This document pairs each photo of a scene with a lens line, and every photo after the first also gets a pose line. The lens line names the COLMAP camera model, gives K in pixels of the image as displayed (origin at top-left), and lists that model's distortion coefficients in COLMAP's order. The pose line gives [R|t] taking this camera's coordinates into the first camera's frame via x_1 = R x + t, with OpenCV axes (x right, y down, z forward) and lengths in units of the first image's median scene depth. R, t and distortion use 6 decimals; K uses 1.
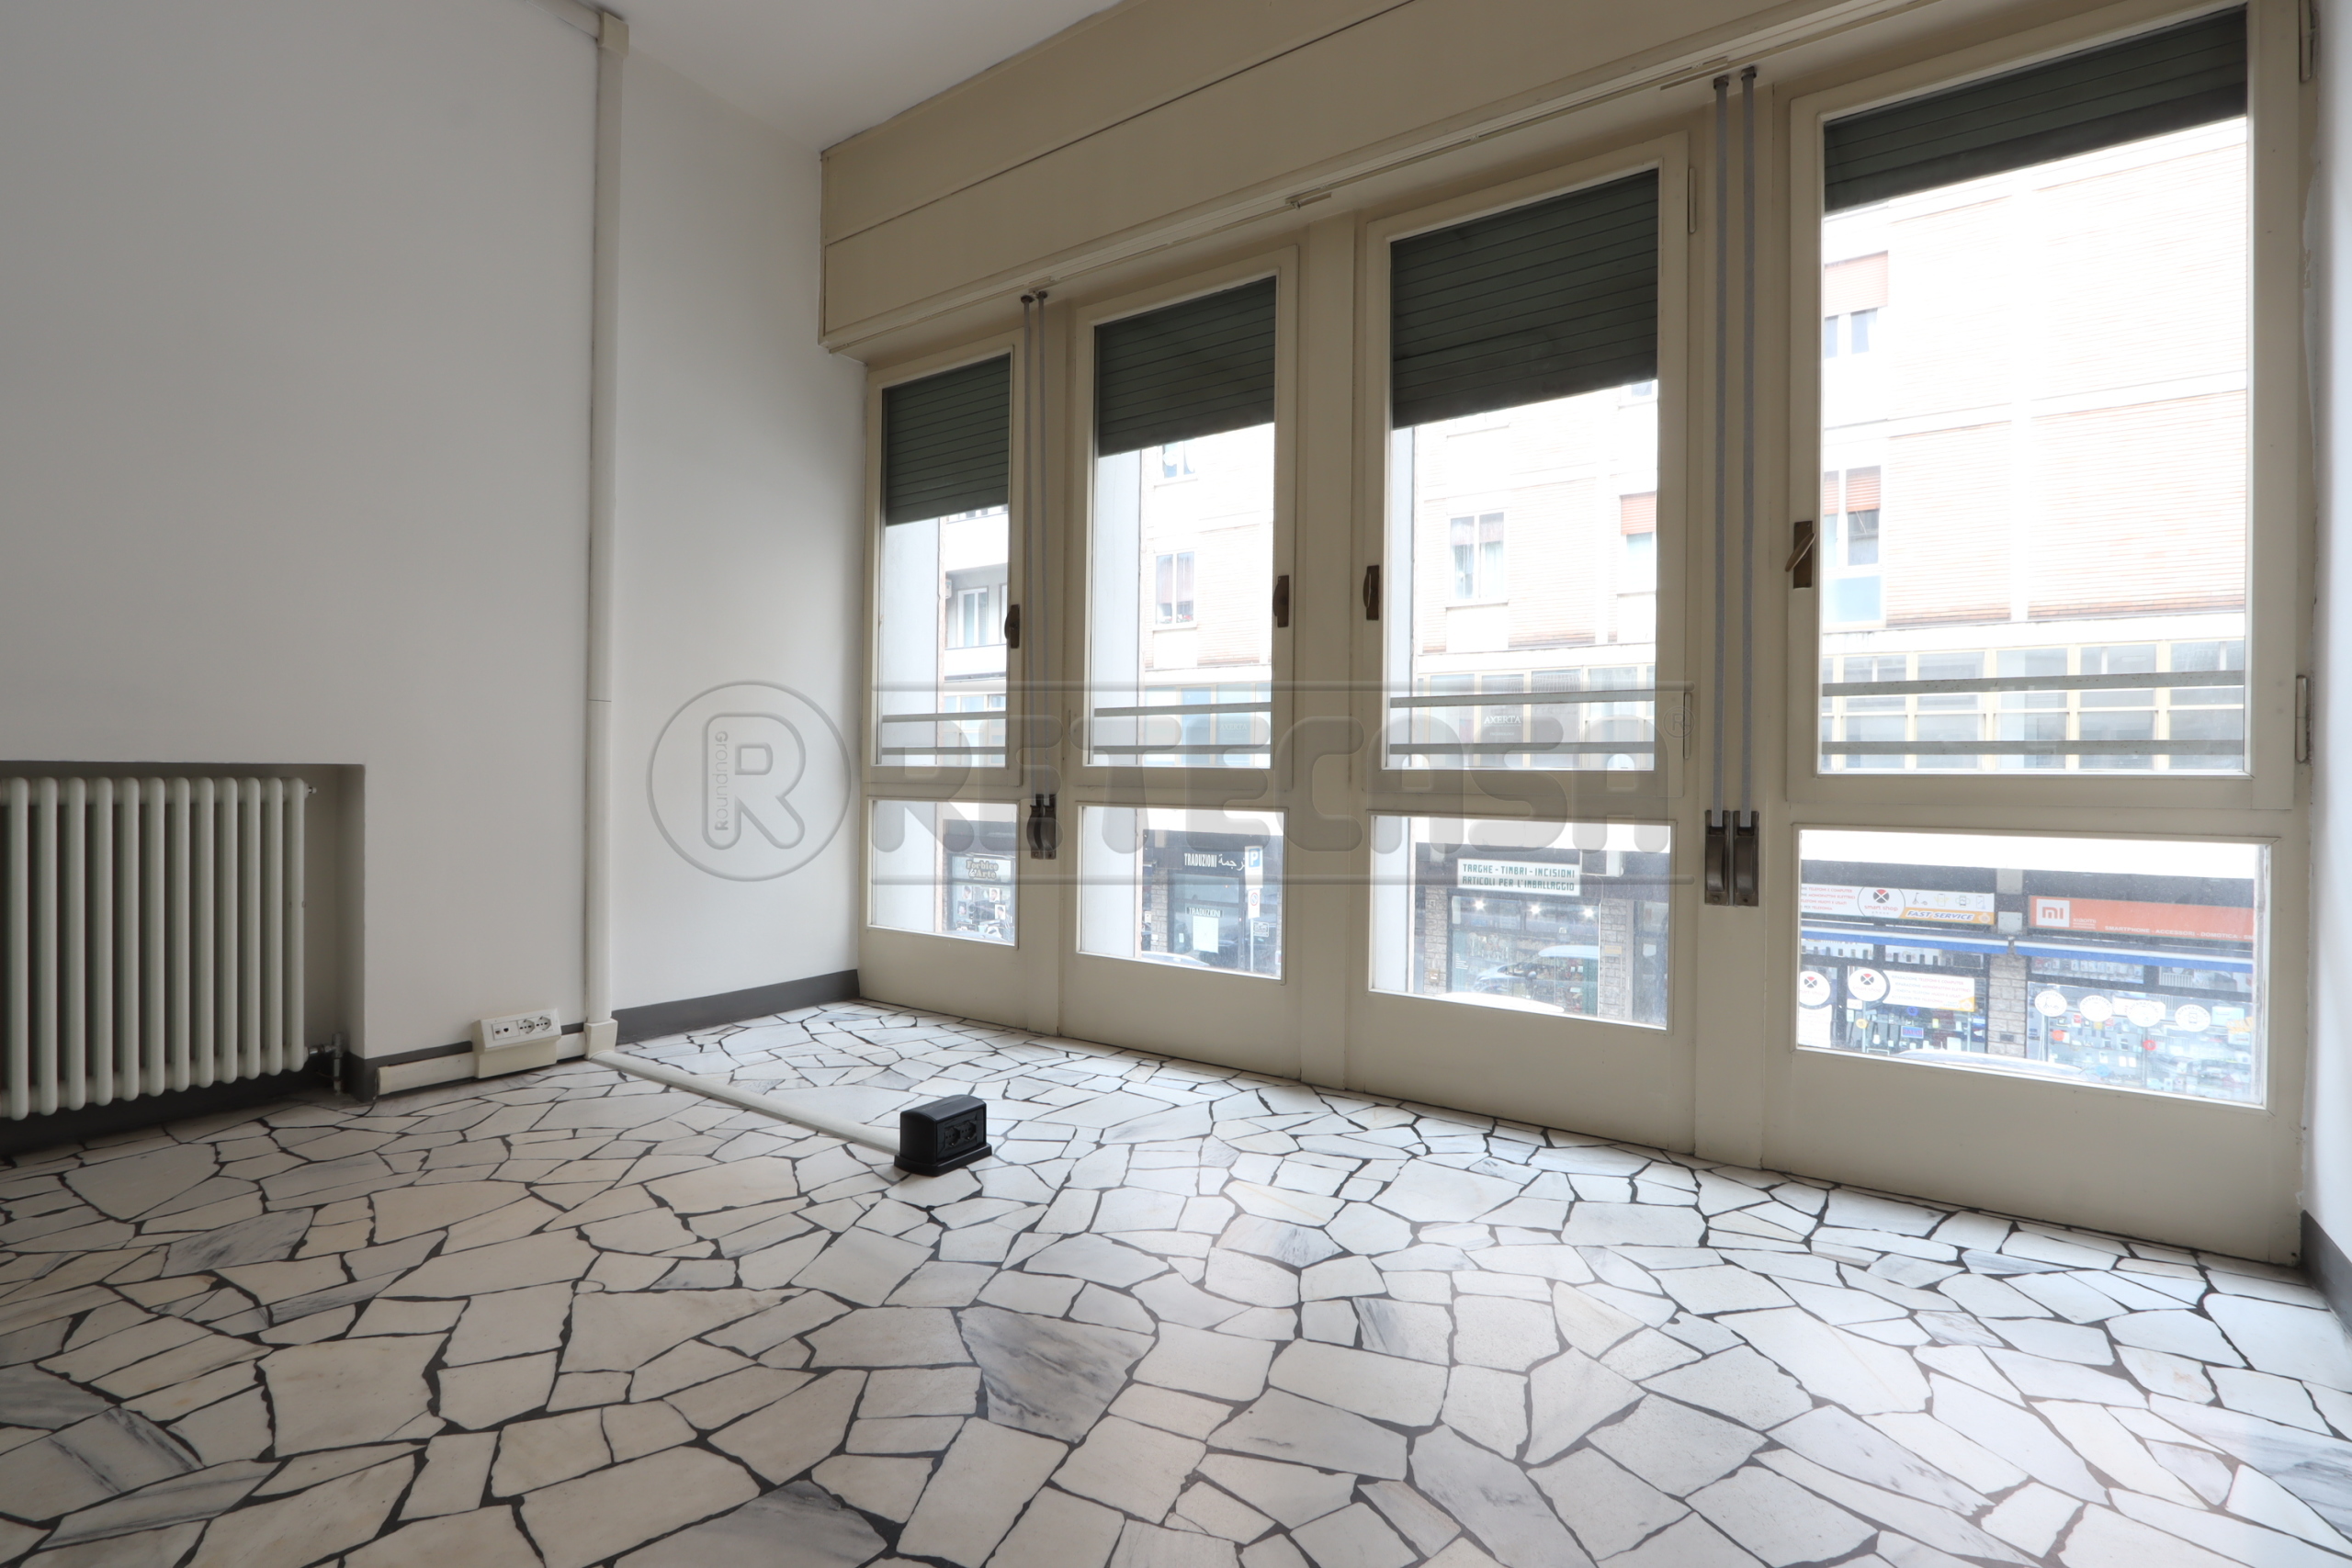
lens RADIAL K [[1095.7, 0, 1187.6], [0, 1095.7, 772.5], [0, 0, 1]] dist [-0.017601, 0.003668]
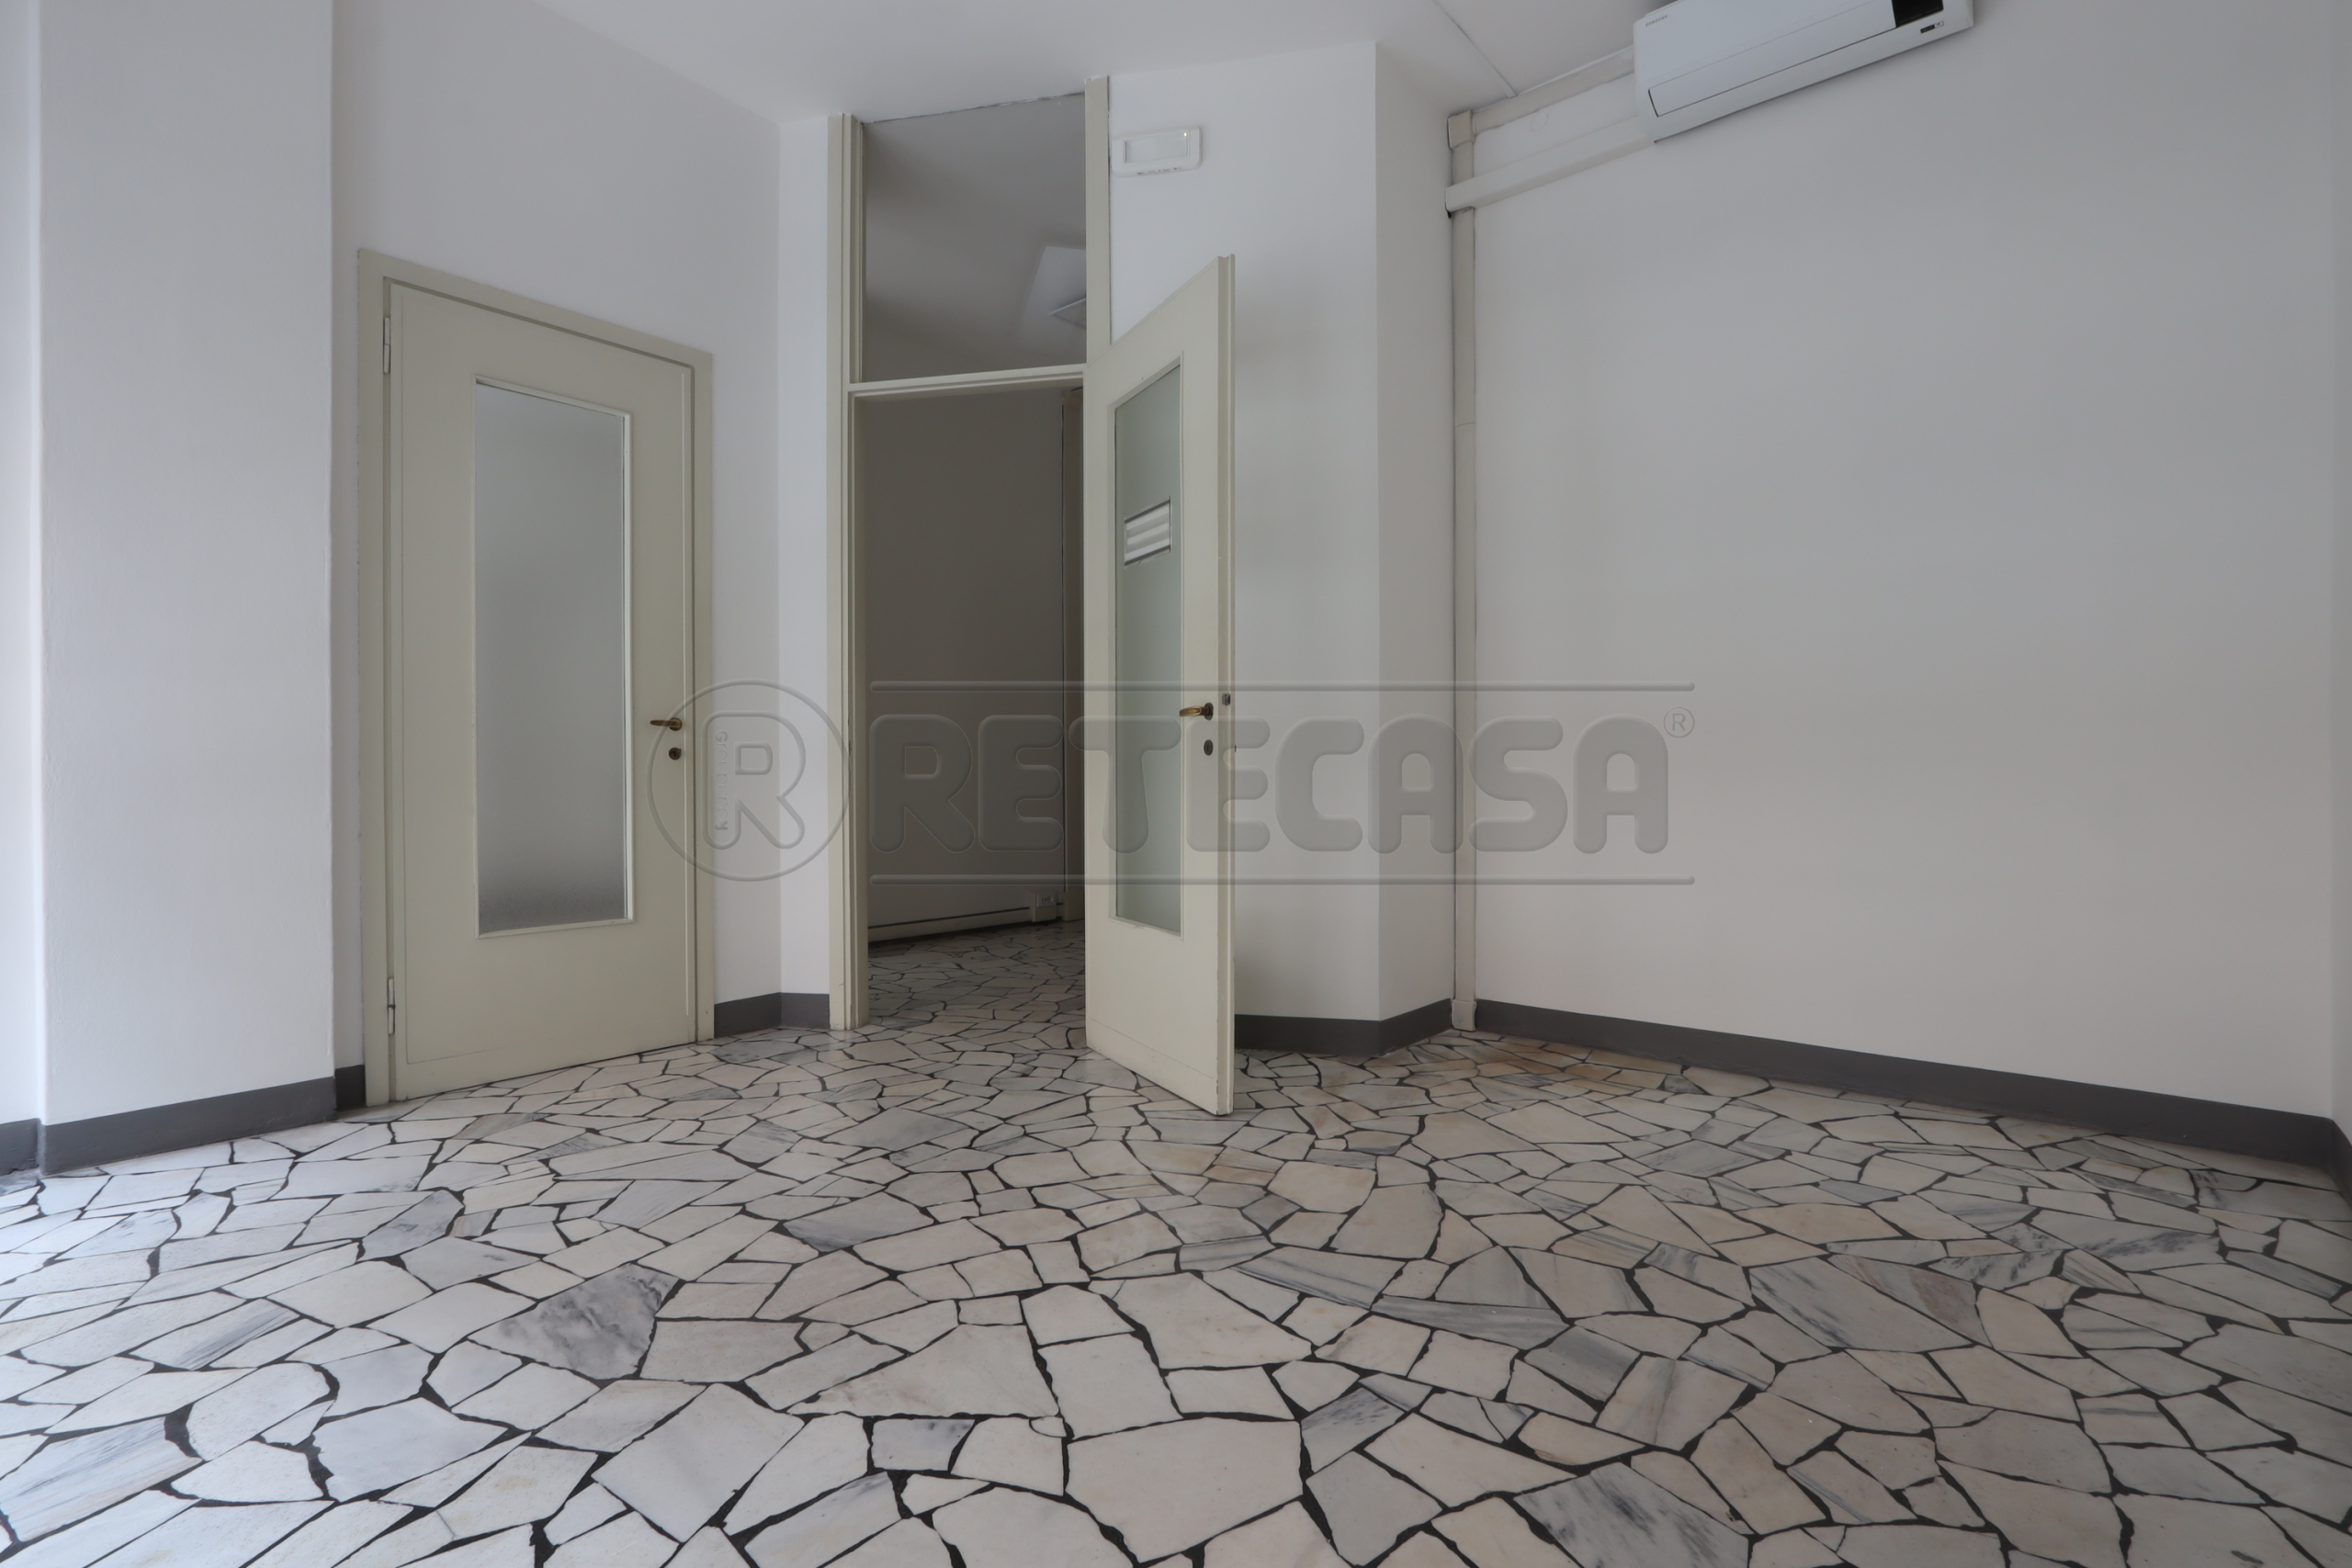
lens RADIAL K [[1095.7, 0, 1184.0], [0, 1095.7, 784.8], [0, 0, 1]] dist [-0.017601, 0.003668]
pose [[-0.994587, -0.010404, 0.103381, -0.618629], [-0.009637, 0.999922, 0.007916, -0.003536], [-0.103456, 0.006876, -0.994610, 1.516430]]
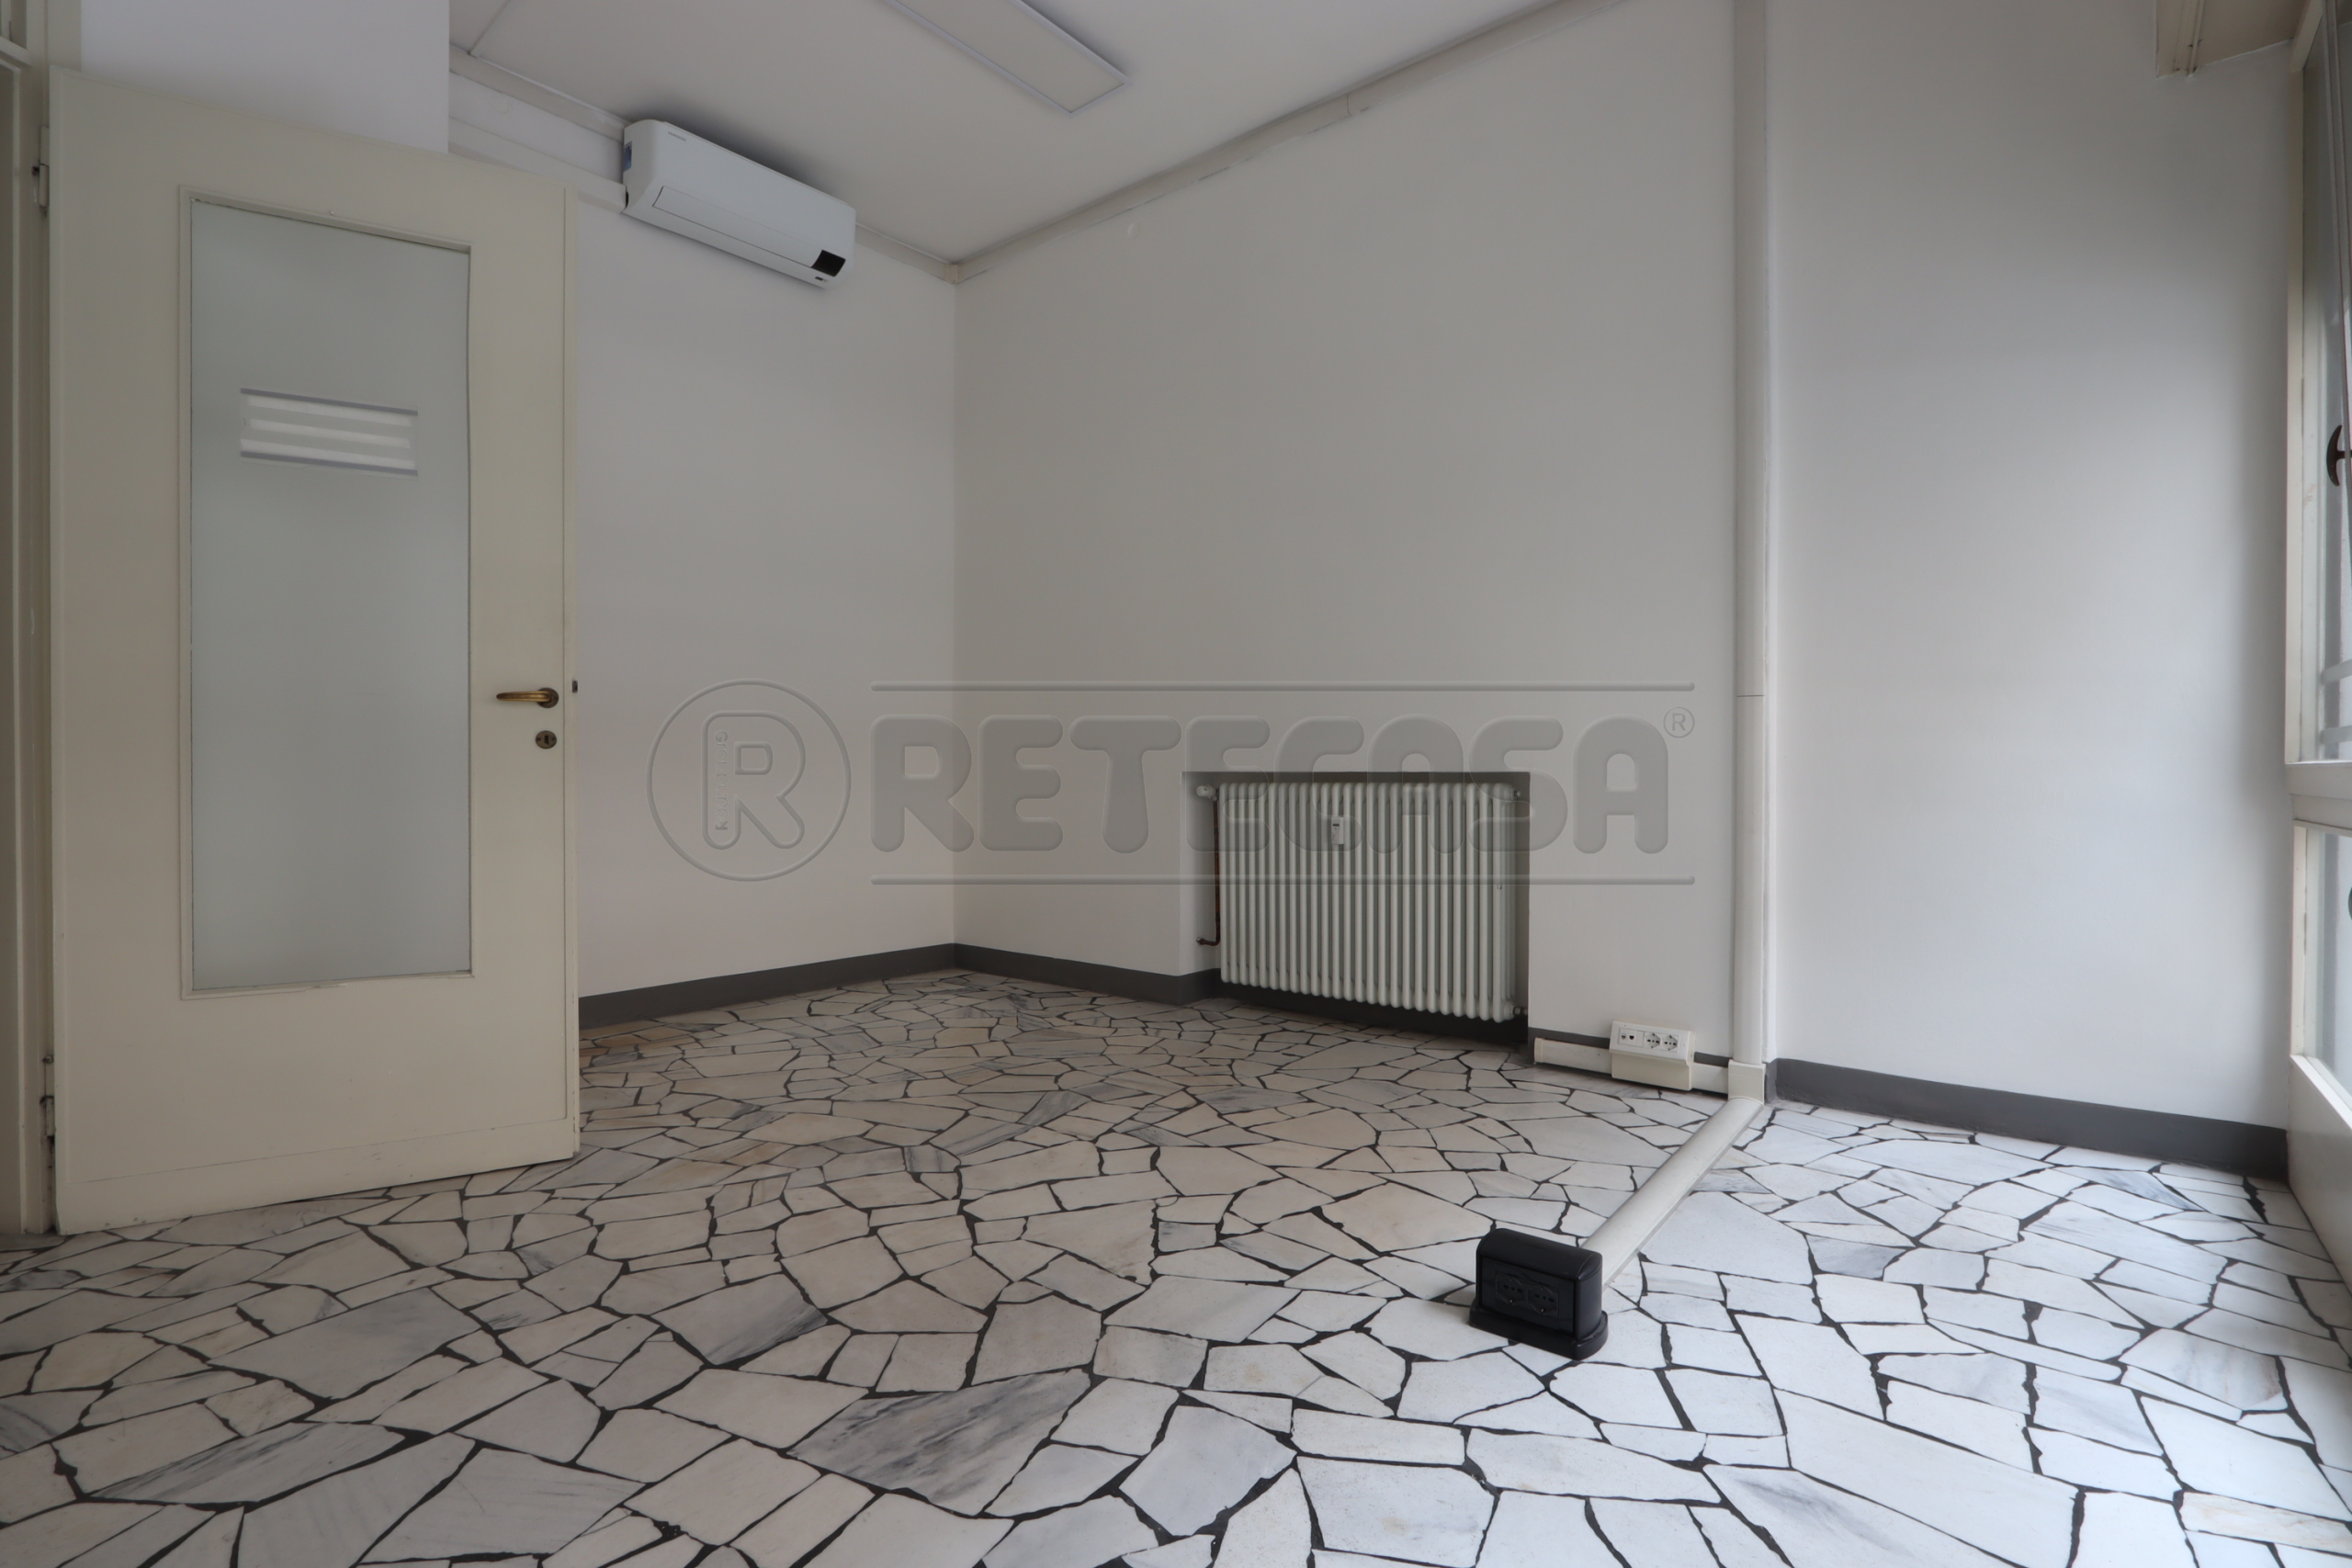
lens RADIAL K [[1095.7, 0, 1191.4], [0, 1095.7, 776.0], [0, 0, 1]] dist [-0.017601, 0.003668]
pose [[-0.073275, -0.008538, -0.997275, 0.565988], [-0.000167, 0.999963, -0.008549, 0.008845], [0.997312, -0.000460, -0.073274, 0.951664]]
